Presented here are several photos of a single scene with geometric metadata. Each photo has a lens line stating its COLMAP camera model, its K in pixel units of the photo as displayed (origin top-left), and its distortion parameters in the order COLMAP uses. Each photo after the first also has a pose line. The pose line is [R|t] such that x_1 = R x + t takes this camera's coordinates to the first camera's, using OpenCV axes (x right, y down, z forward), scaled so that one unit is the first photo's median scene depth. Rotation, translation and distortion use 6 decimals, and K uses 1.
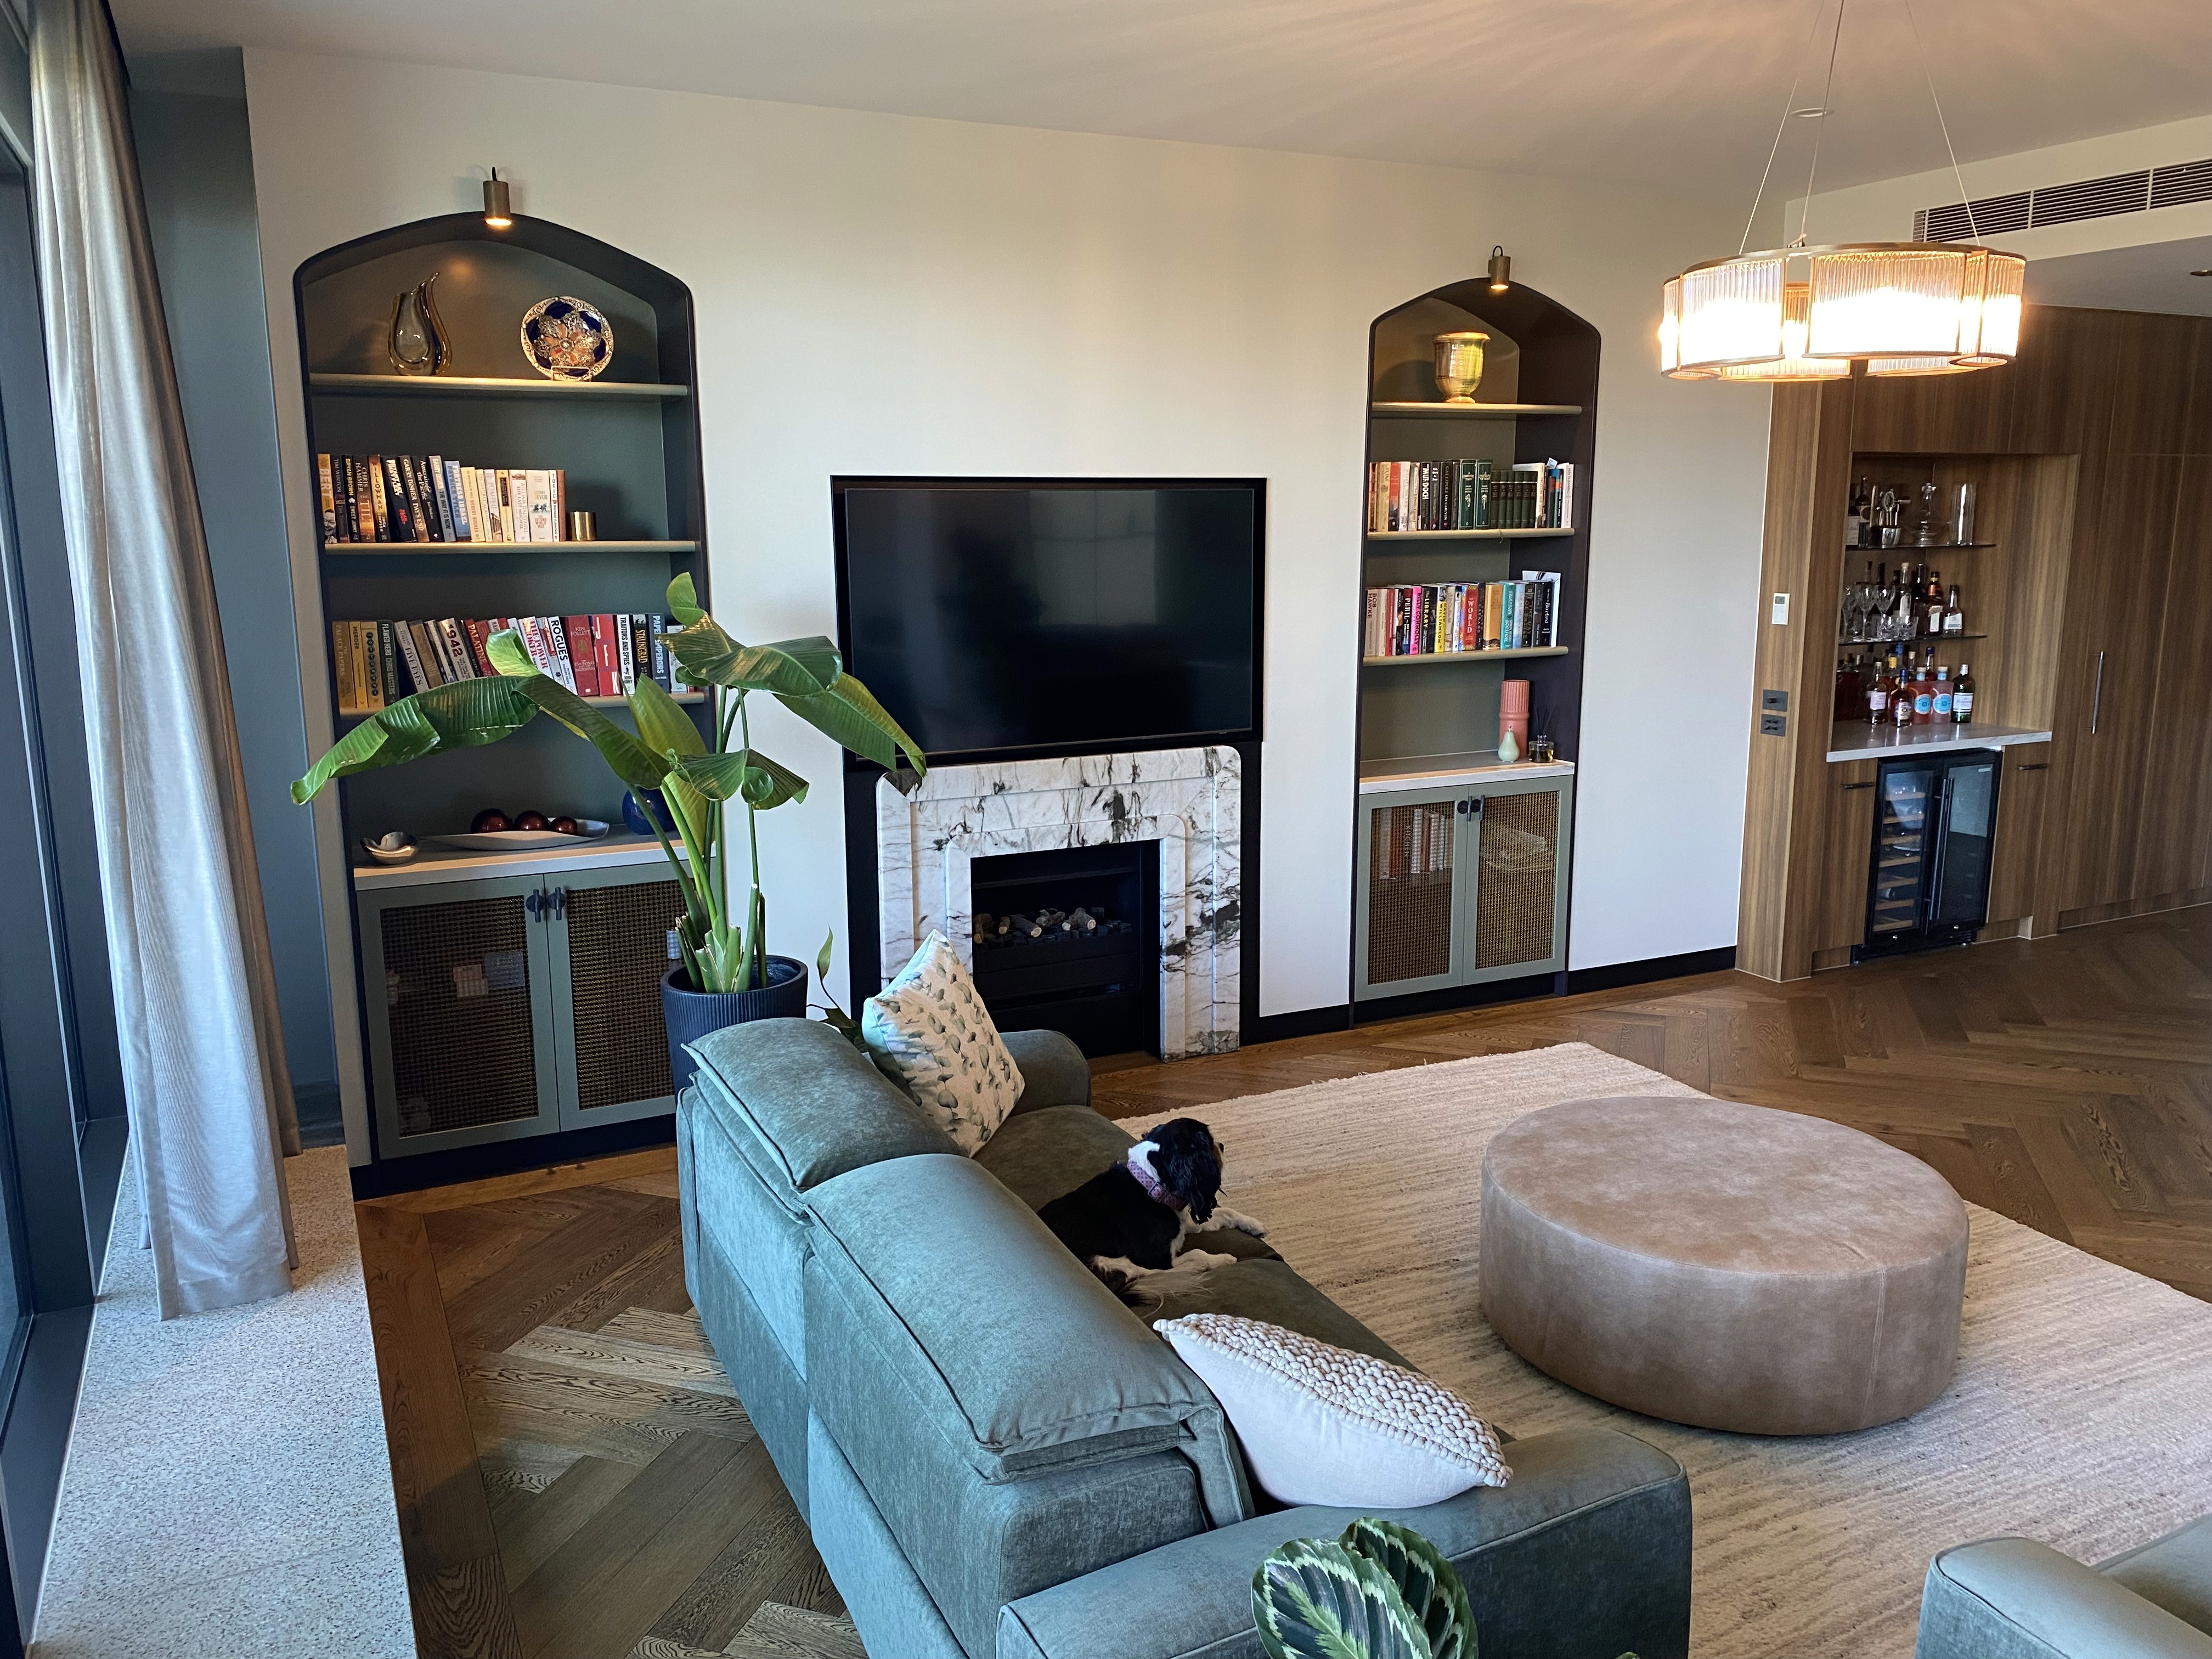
lens RADIAL K [[1703.9, 0, 1109.5], [0, 1703.9, 822.2], [0, 0, 1]] dist [0.019943, -0.068350]
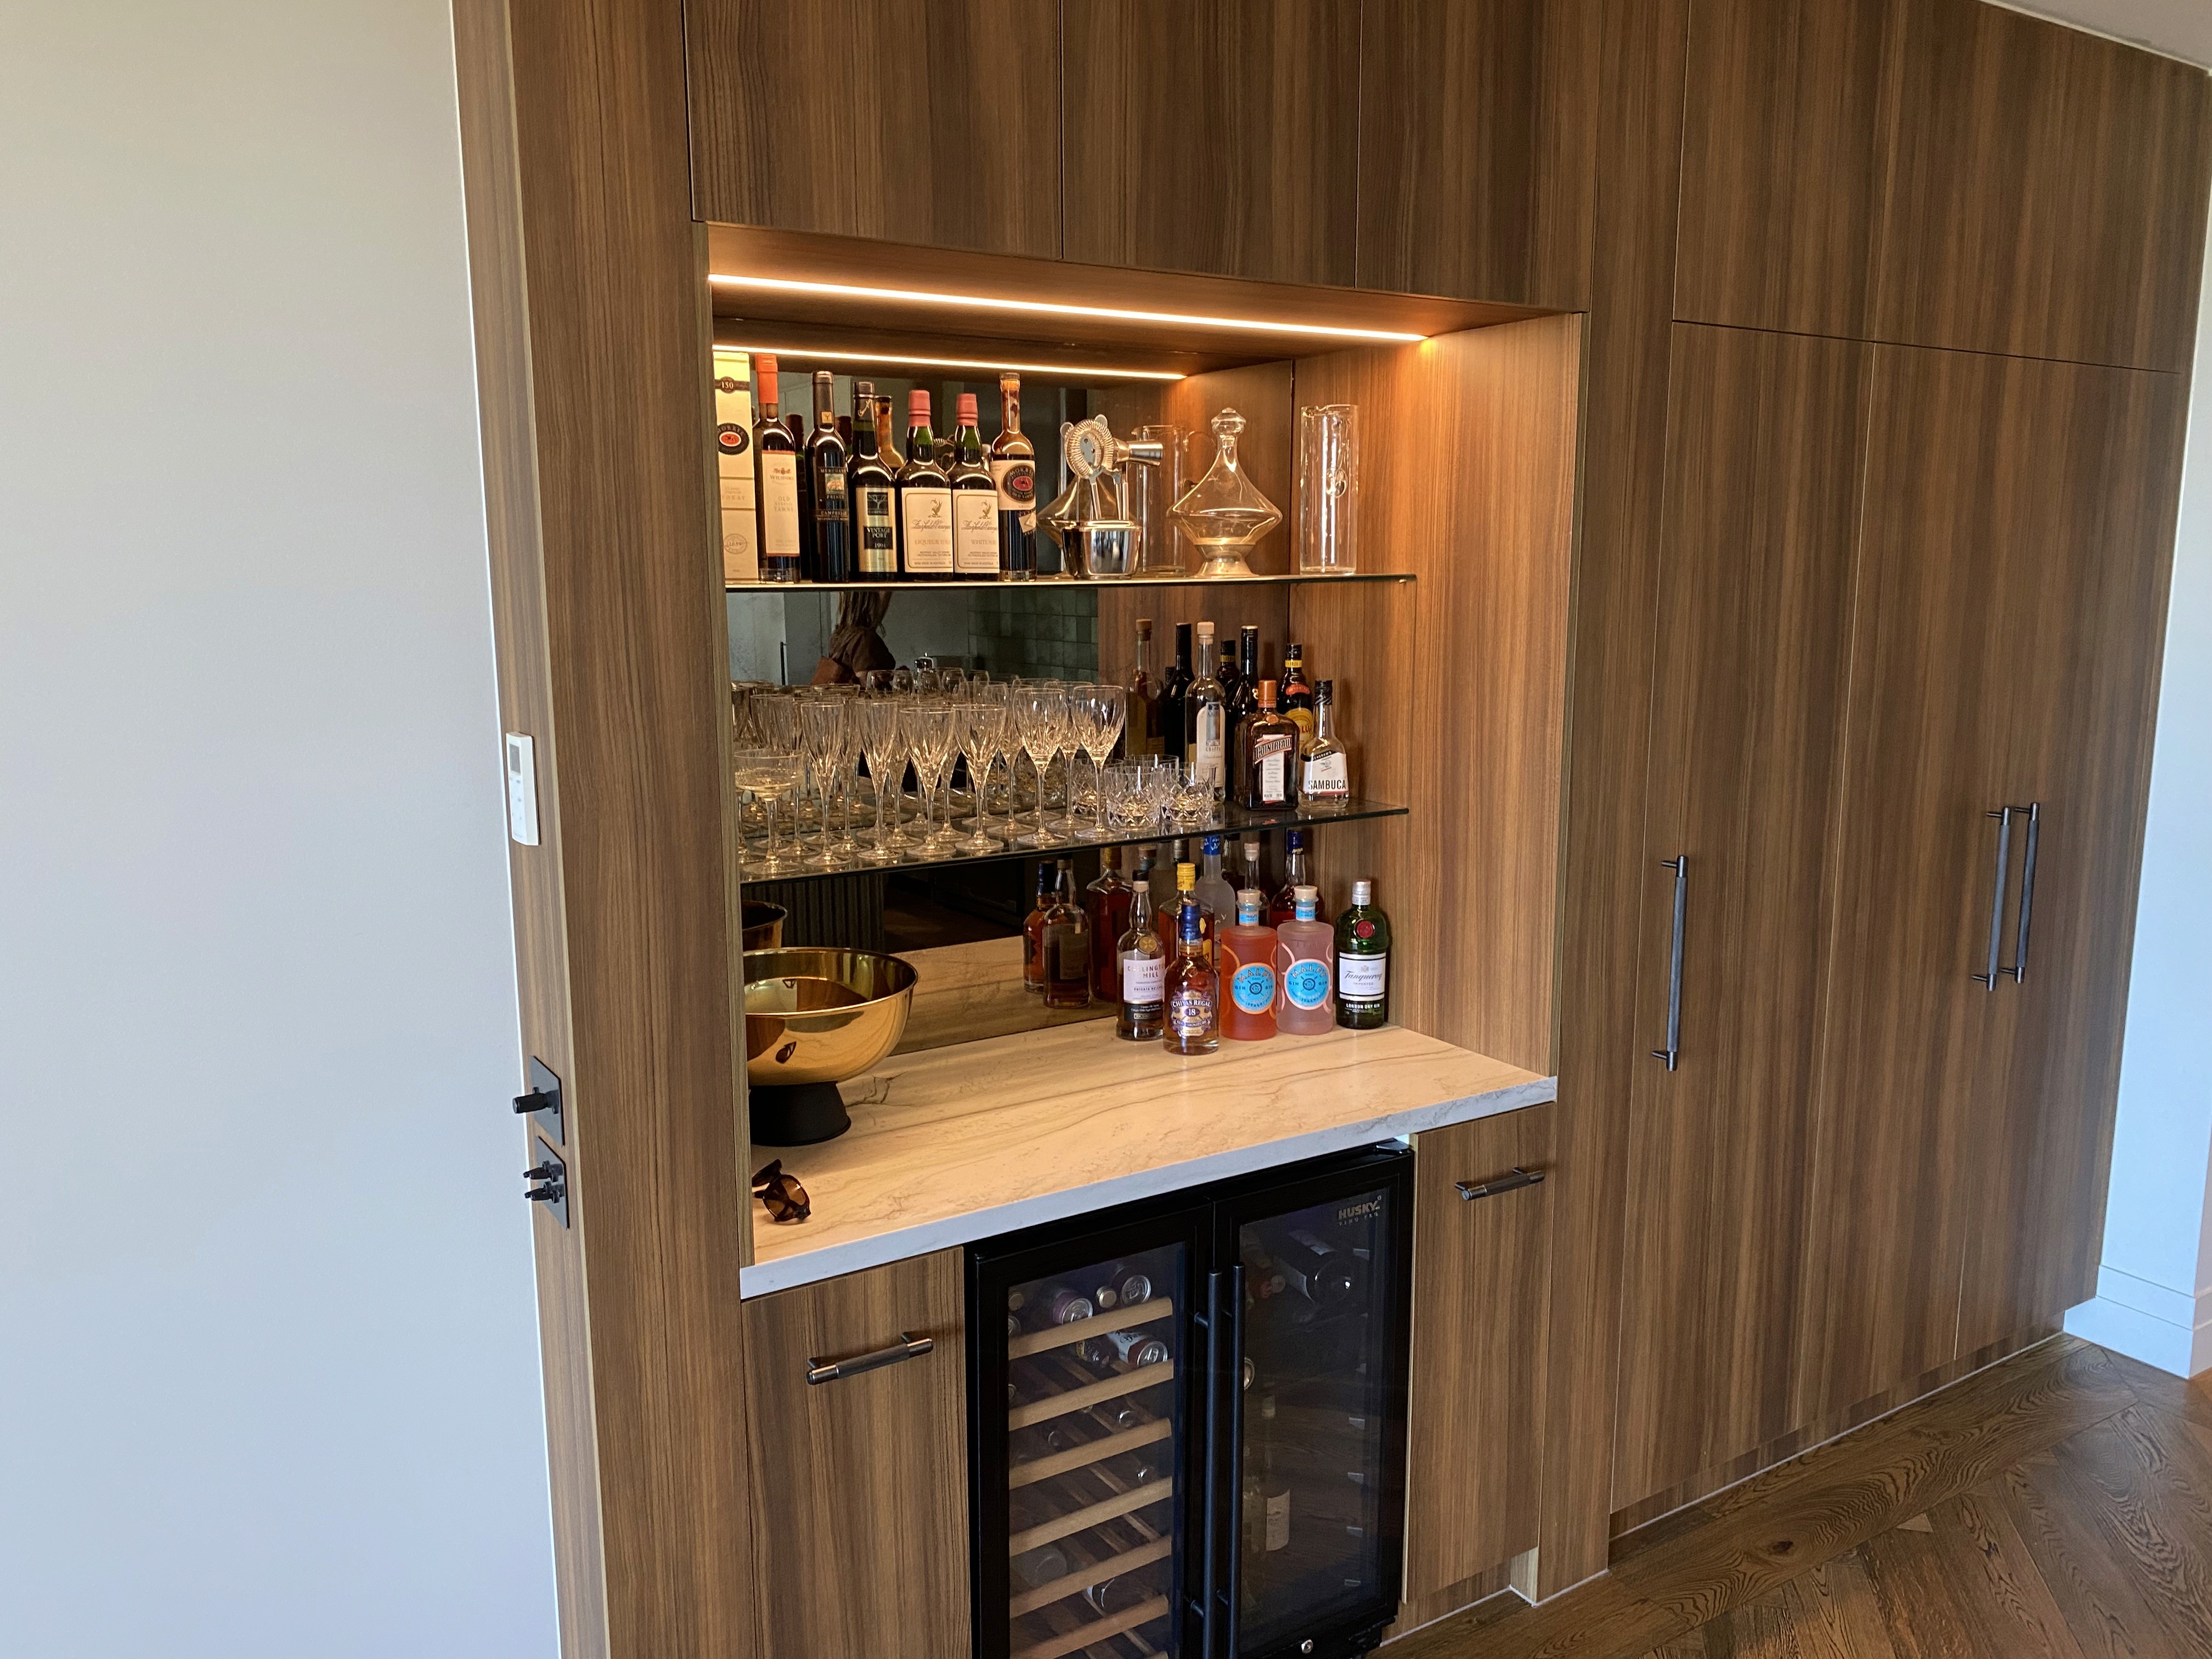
lens RADIAL K [[1703.9, 0, 1101.7], [0, 1703.9, 839.6], [0, 0, 1]] dist [0.019943, -0.068350]
pose [[0.992605, -0.021135, 0.119538, 0.399010], [0.024908, 0.999235, -0.030155, -0.092406], [-0.118809, 0.032910, 0.992372, 0.622949]]
